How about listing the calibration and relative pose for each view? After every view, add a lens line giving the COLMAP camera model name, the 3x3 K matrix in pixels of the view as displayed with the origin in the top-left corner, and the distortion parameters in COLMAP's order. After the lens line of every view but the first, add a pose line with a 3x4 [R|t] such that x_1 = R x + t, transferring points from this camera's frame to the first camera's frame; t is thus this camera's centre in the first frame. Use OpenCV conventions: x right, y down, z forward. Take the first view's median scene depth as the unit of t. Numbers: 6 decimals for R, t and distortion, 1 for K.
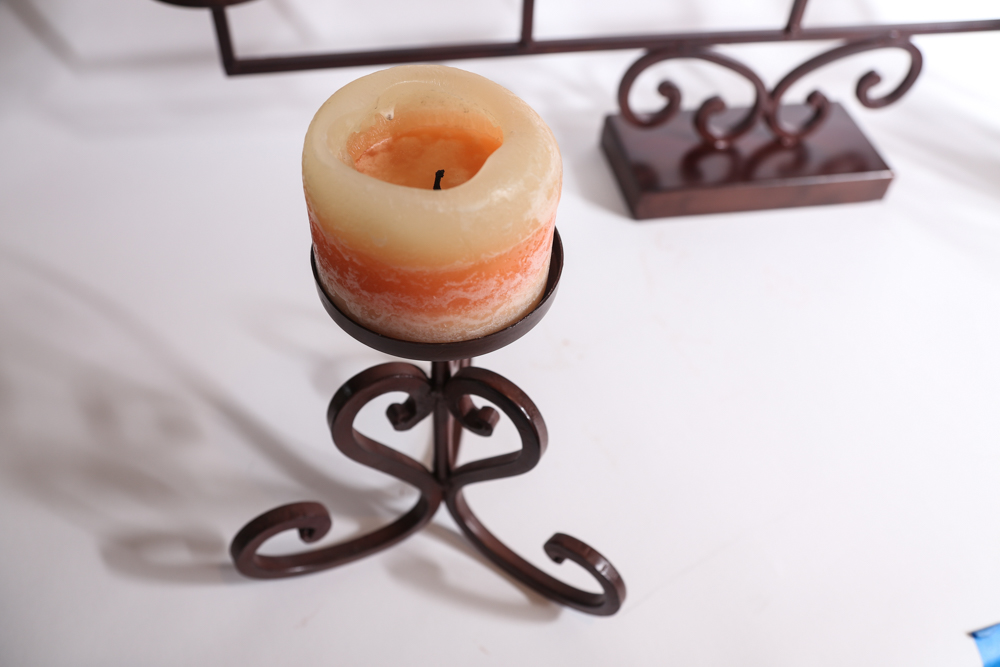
lens RADIAL K [[967.6, 0, 503.0], [0, 967.6, 325.8], [0, 0, 1]] dist [-0.085404, 0.000000]
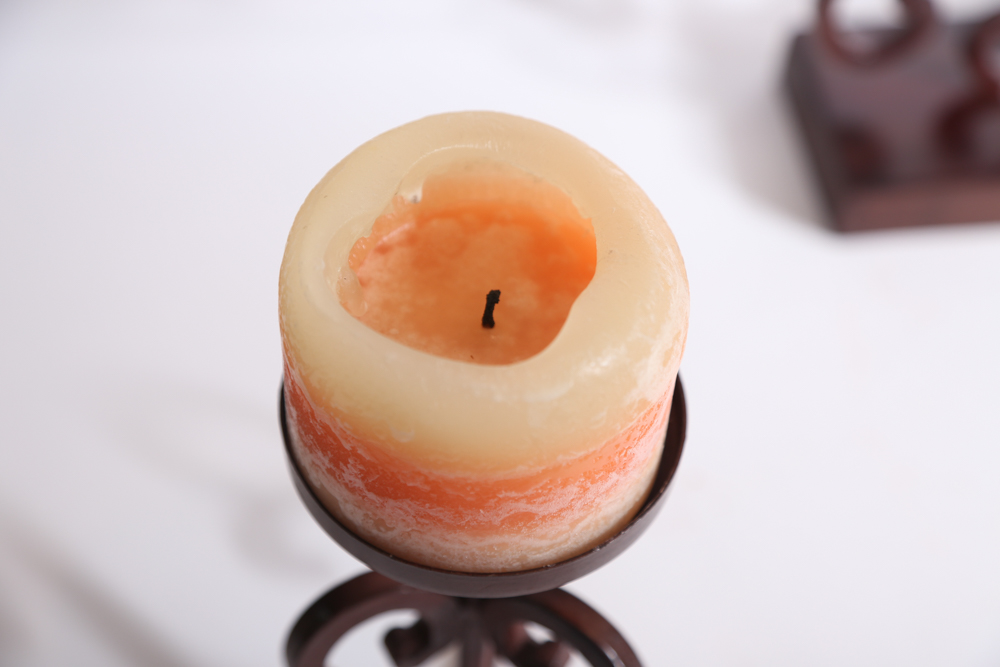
lens RADIAL K [[2028.3, 0, 497.0], [0, 2028.3, 336.7], [0, 0, 1]] dist [0.107762, 0.000000]
pose [[0.998630, 0.034296, -0.039510, -0.010934], [-0.034297, 0.999411, 0.000636, -0.141278], [0.039508, 0.000720, 0.999219, -0.334187]]
